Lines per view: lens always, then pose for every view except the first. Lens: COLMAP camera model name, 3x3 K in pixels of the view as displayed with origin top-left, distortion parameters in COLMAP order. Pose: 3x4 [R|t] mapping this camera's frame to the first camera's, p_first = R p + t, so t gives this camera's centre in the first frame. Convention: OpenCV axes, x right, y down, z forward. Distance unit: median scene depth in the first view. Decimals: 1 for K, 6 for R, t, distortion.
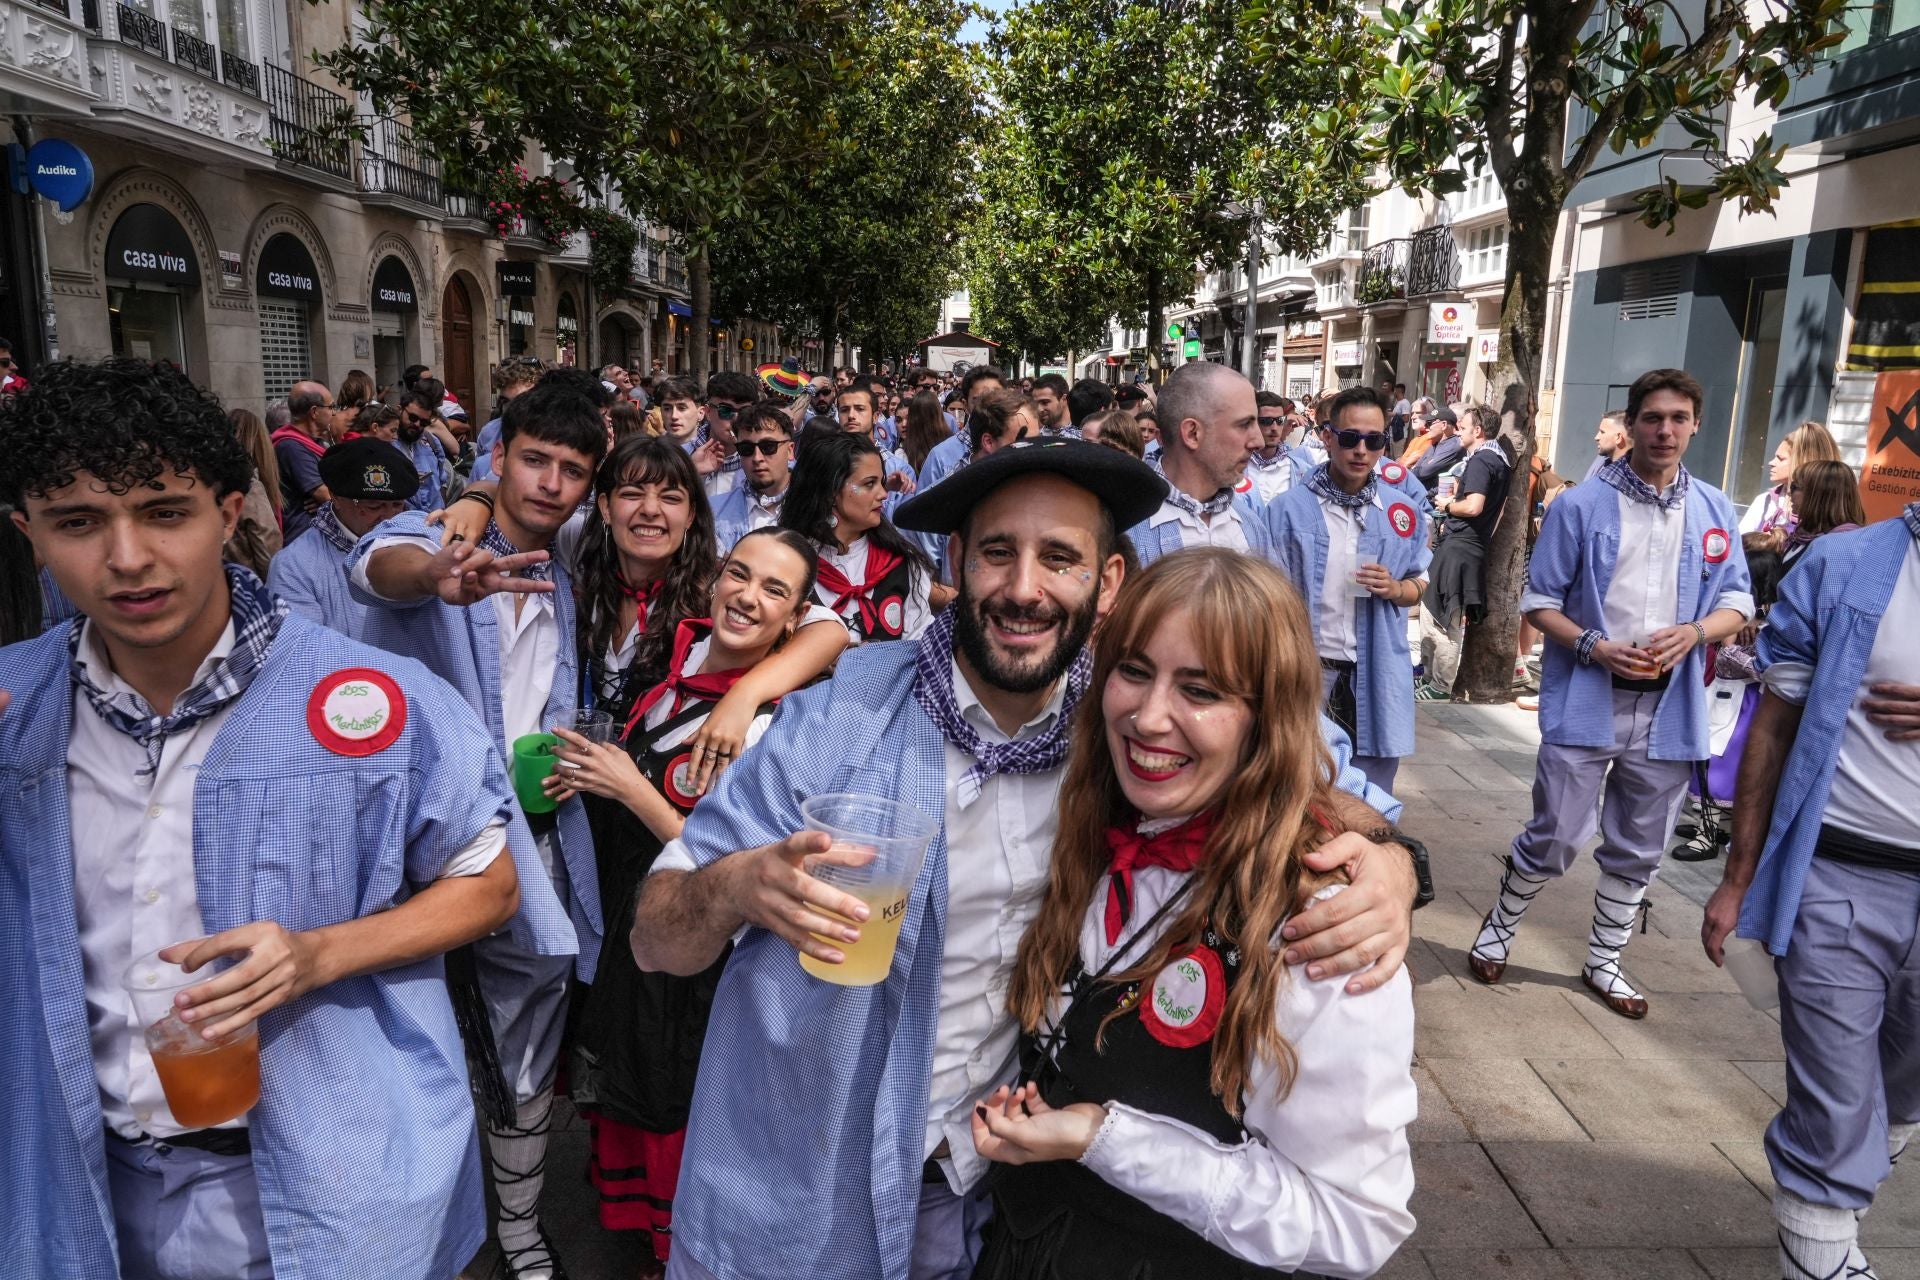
lens RADIAL K [[1354.2, 0, 960.0], [0, 1354.2, 640.0], [0, 0, 1]] dist [0.004479, 0.004766]
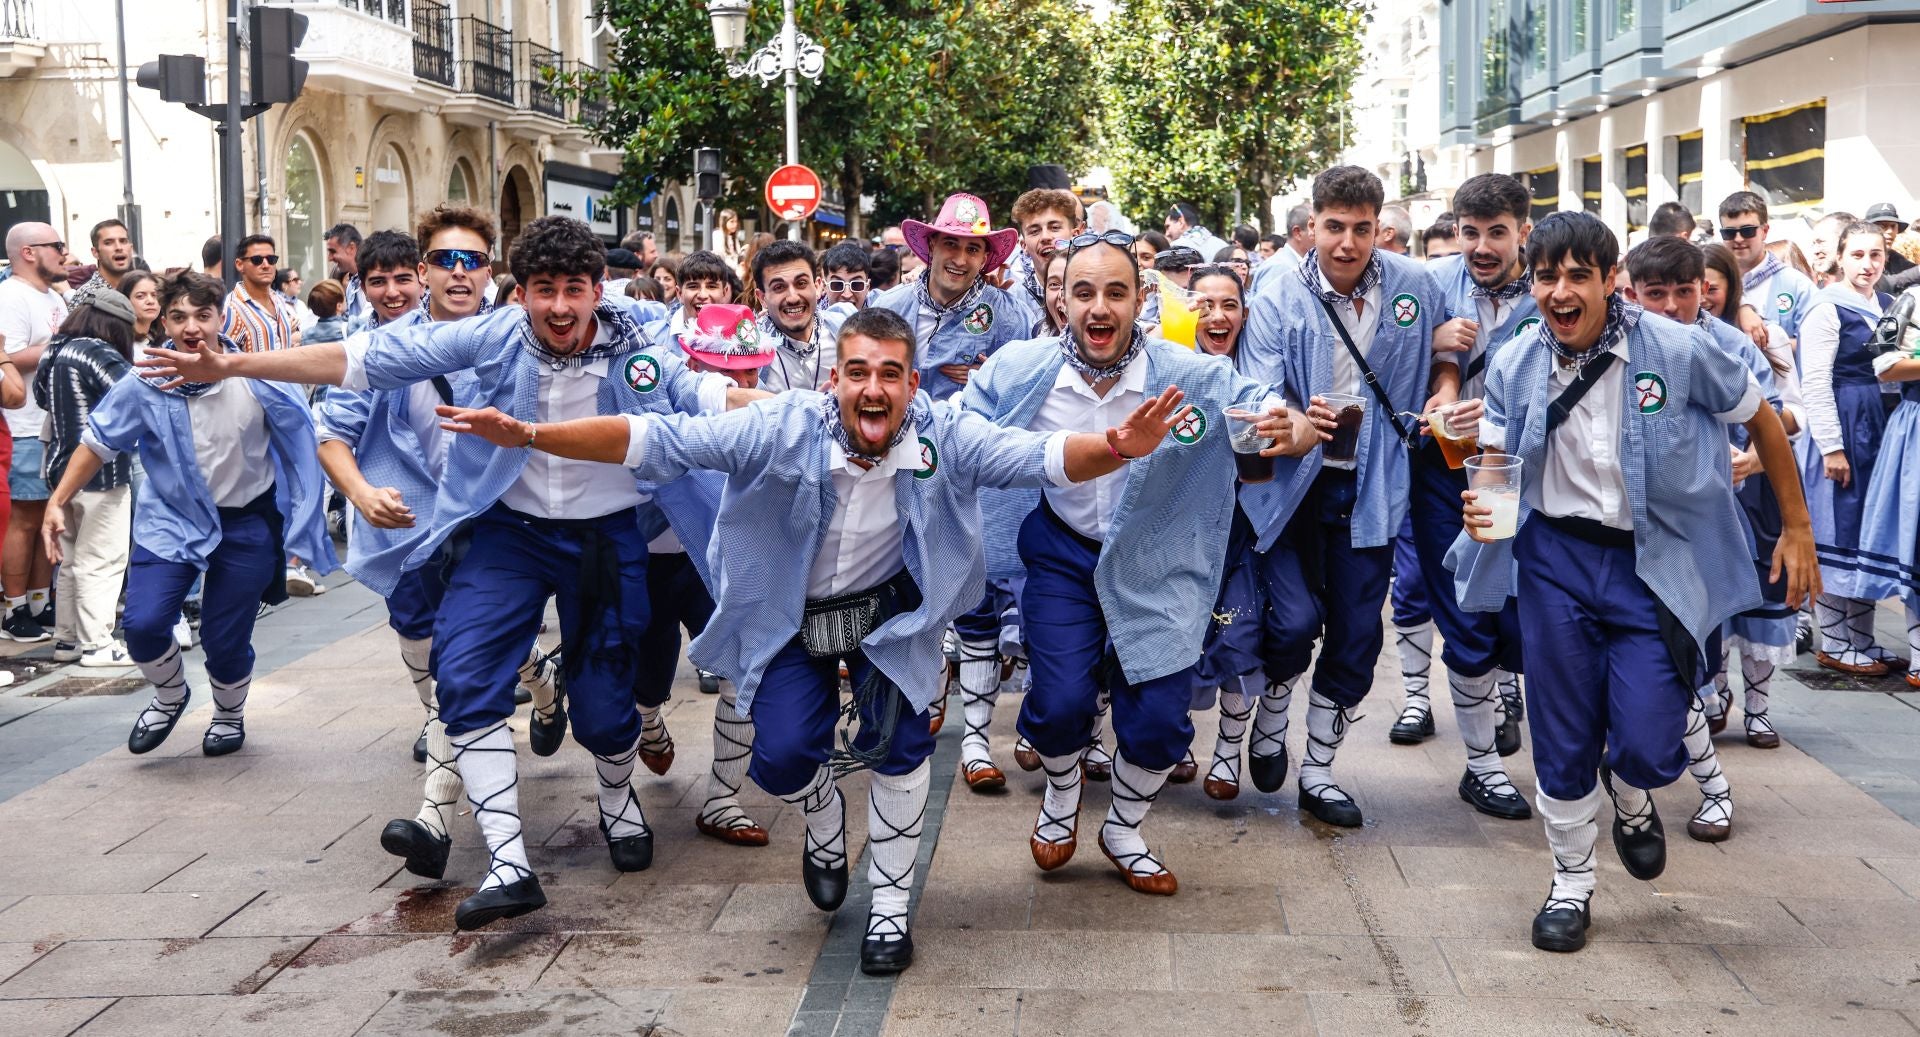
lens RADIAL K [[2262.1, 0, 960.0], [0, 2262.1, 518.5], [0, 0, 1]] dist [0.024862, 0.019068]
pose [[0.997052, -0.025022, -0.072532, 0.037096], [0.018670, 0.996036, -0.086971, 0.248595], [0.074421, 0.085360, 0.993567, -1.223328]]
